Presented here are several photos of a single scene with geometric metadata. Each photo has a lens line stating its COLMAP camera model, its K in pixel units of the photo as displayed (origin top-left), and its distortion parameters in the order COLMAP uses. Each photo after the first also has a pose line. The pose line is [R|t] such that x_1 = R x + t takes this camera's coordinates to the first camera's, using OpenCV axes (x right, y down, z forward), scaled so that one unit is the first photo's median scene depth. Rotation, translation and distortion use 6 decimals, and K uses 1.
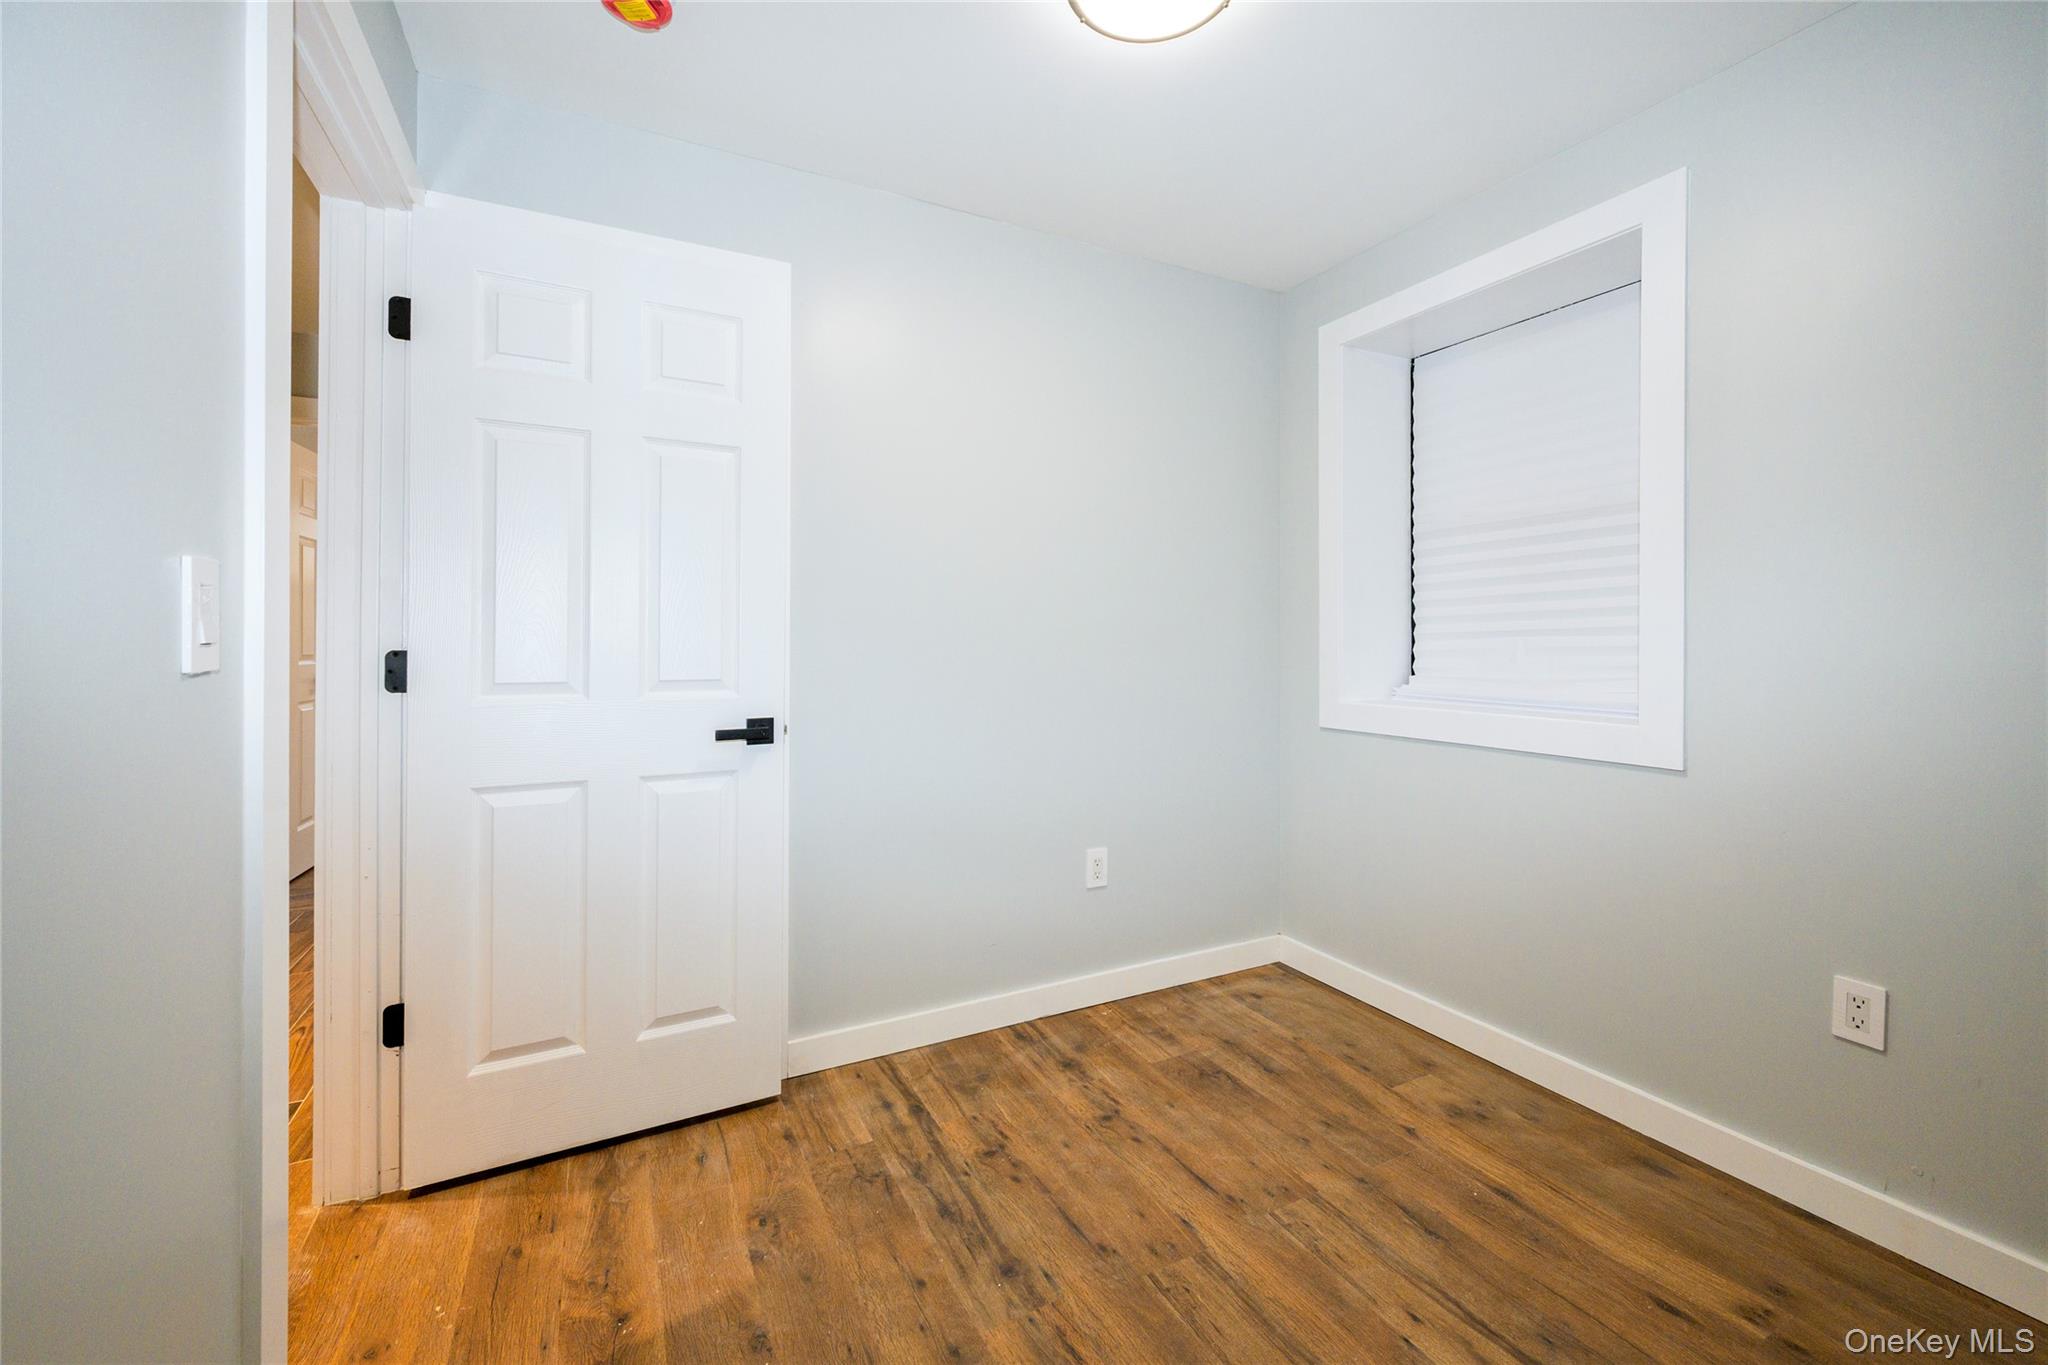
lens RADIAL K [[837.2, 0, 1029.0], [0, 837.2, 668.7], [0, 0, 1]] dist [-0.004095, -0.000370]
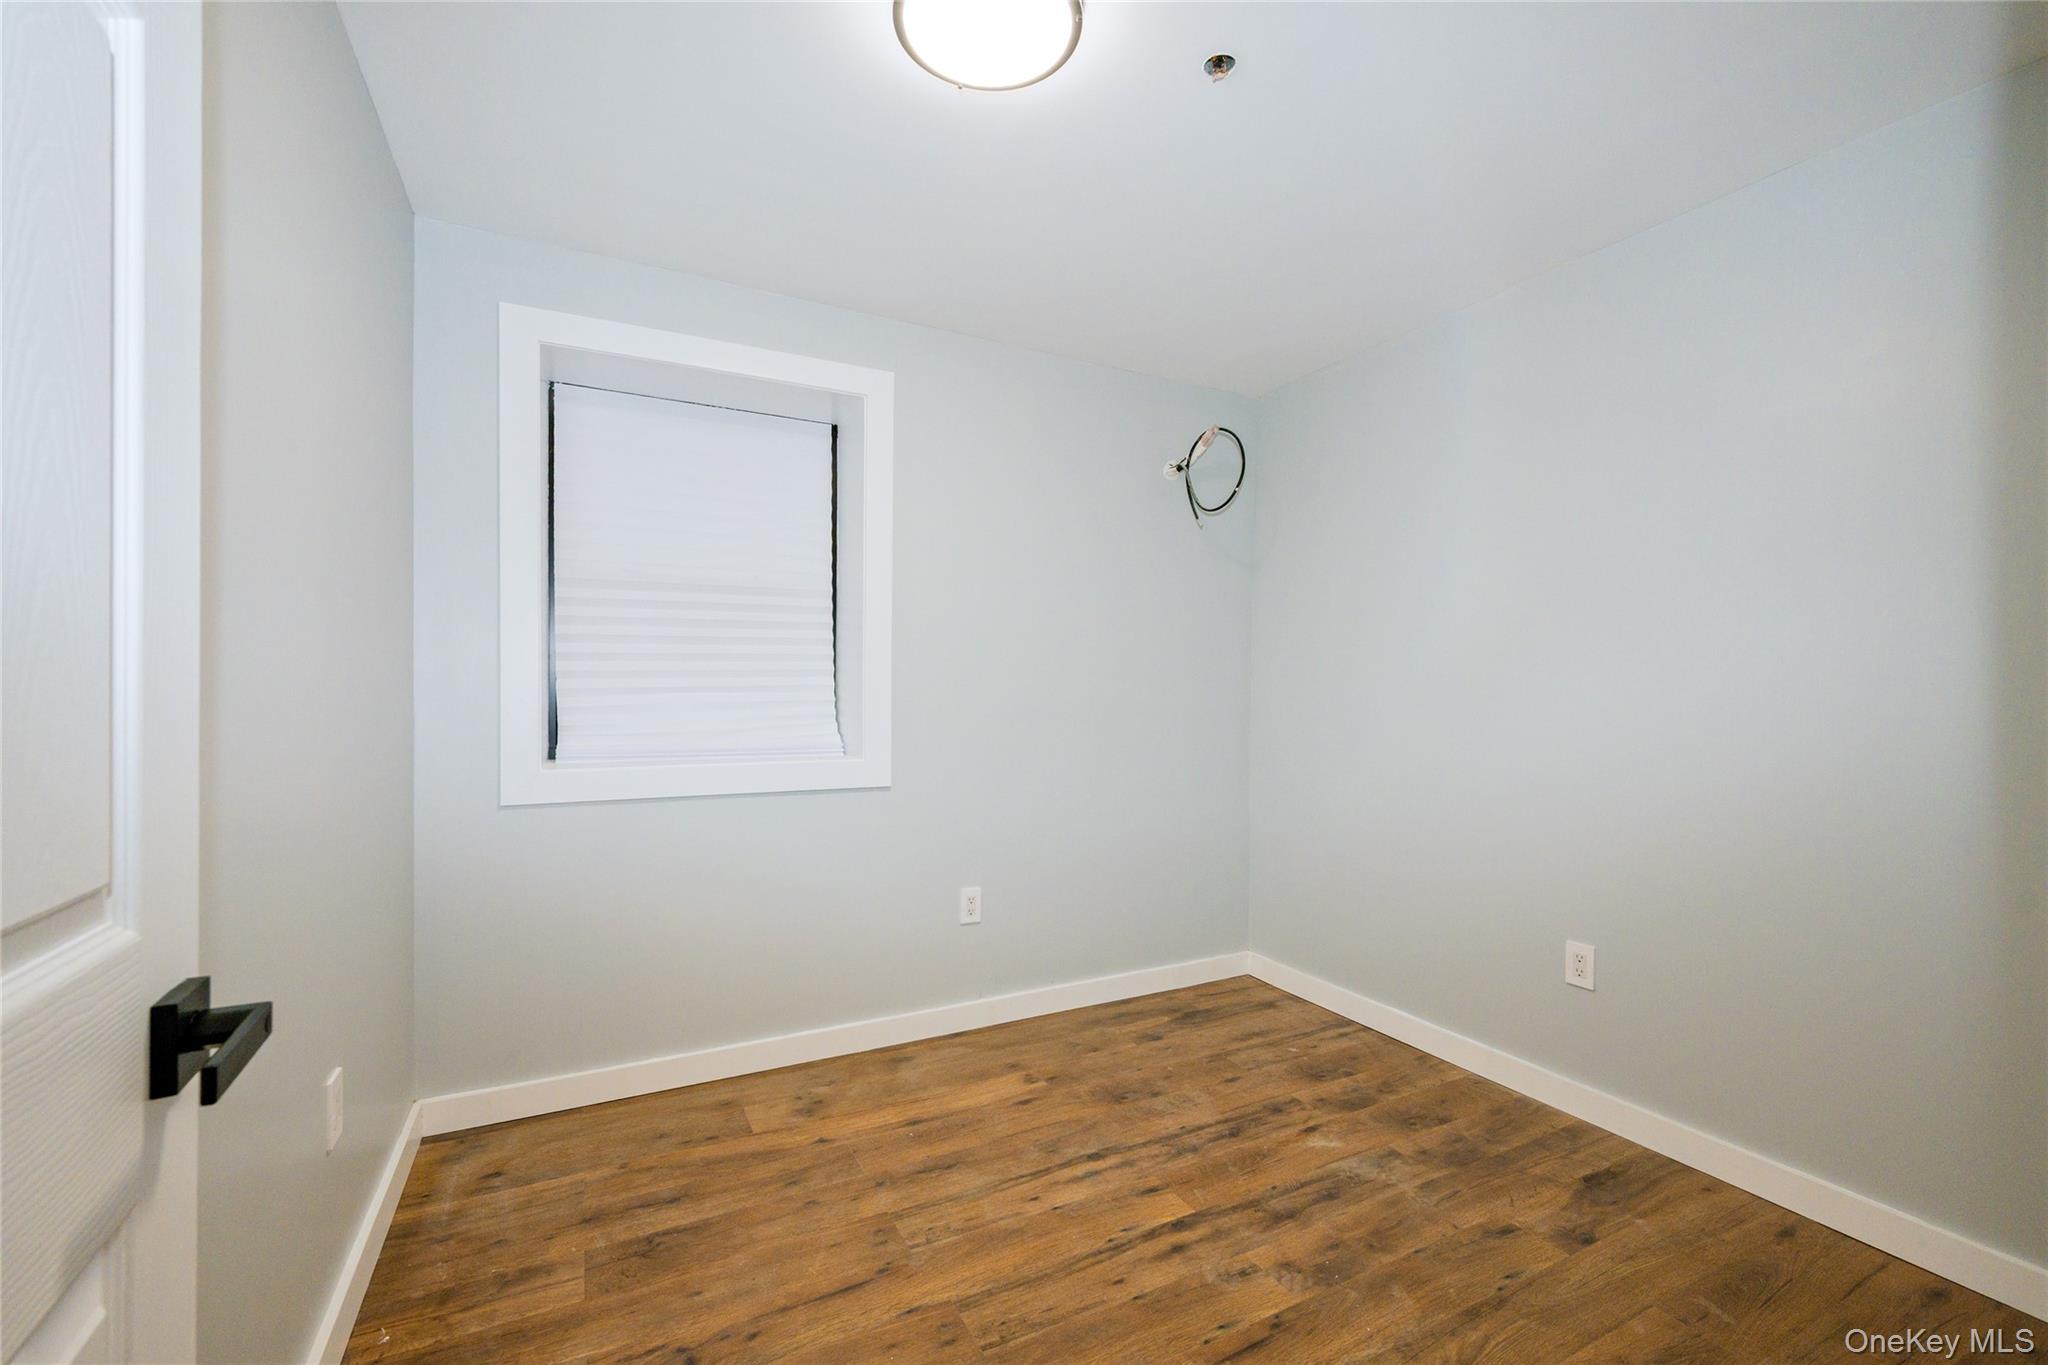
lens RADIAL K [[837.2, 0, 1023.8], [0, 837.2, 681.9], [0, 0, 1]] dist [-0.004095, -0.000370]
pose [[0.000385, 0.006999, 0.999975, -0.680068], [0.031393, 0.999483, -0.007008, -0.033138], [-0.999507, 0.031395, 0.000165, 0.759744]]
